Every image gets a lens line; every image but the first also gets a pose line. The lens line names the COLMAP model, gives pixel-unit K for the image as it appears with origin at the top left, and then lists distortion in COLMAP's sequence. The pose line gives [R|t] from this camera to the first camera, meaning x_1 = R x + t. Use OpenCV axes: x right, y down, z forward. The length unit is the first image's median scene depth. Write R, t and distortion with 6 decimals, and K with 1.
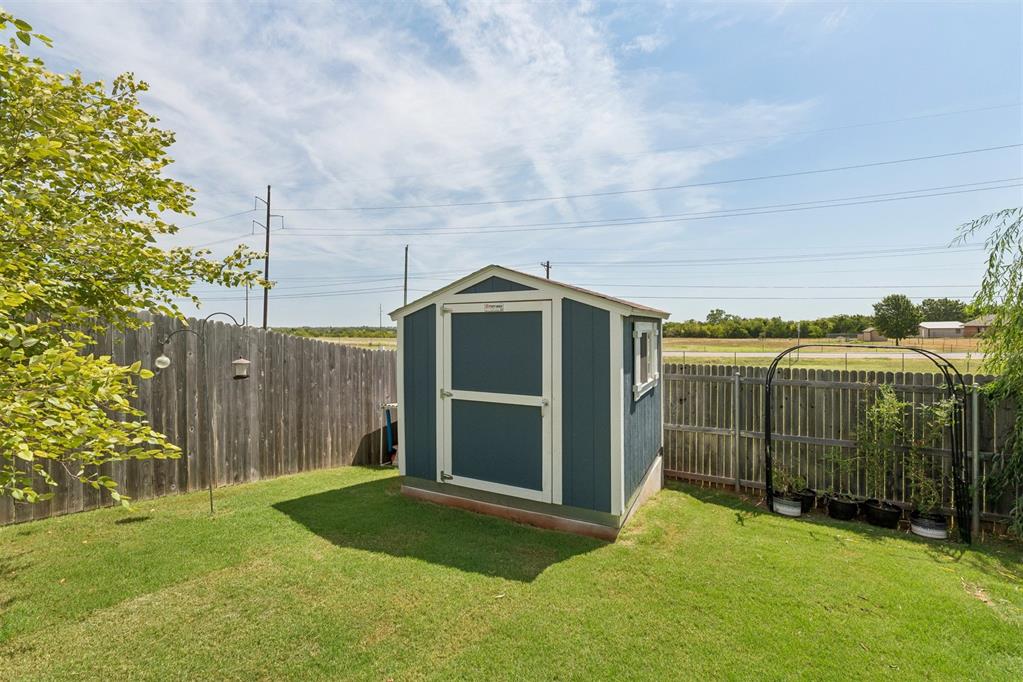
lens RADIAL K [[429.6, 0, 514.4], [0, 429.6, 336.4], [0, 0, 1]] dist [-0.003263, -0.000509]
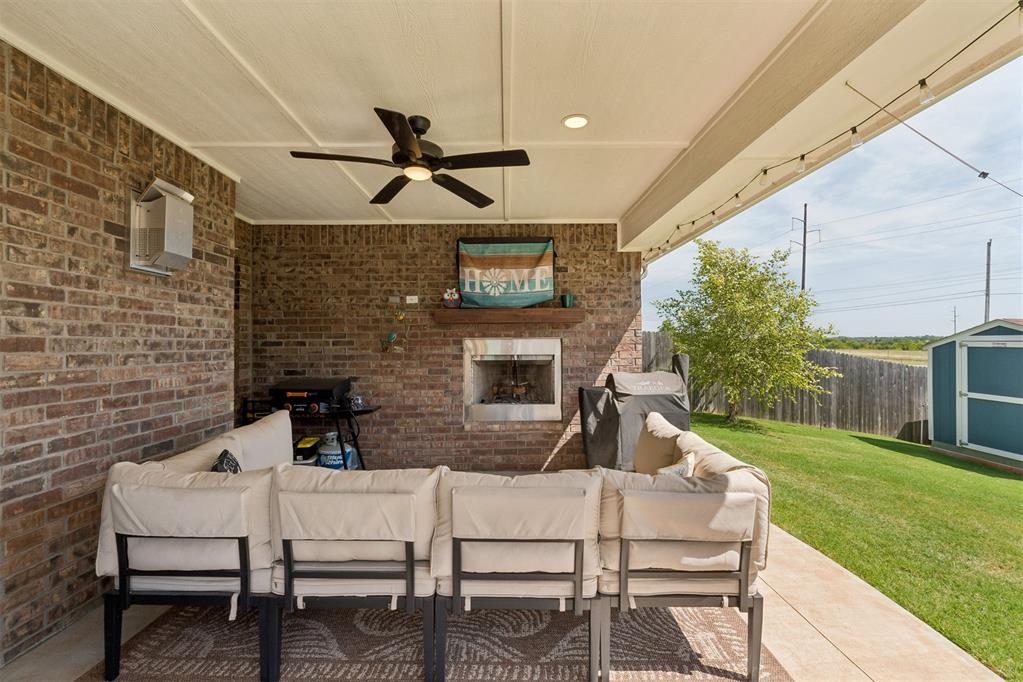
lens RADIAL K [[429.6, 0, 514.4], [0, 429.6, 336.4], [0, 0, 1]] dist [-0.003263, -0.000509]
pose [[0.449328, -0.006828, -0.893341, 0.460240], [-0.014528, 0.999783, -0.014949, -0.036101], [0.893249, 0.019695, 0.449131, -1.117390]]
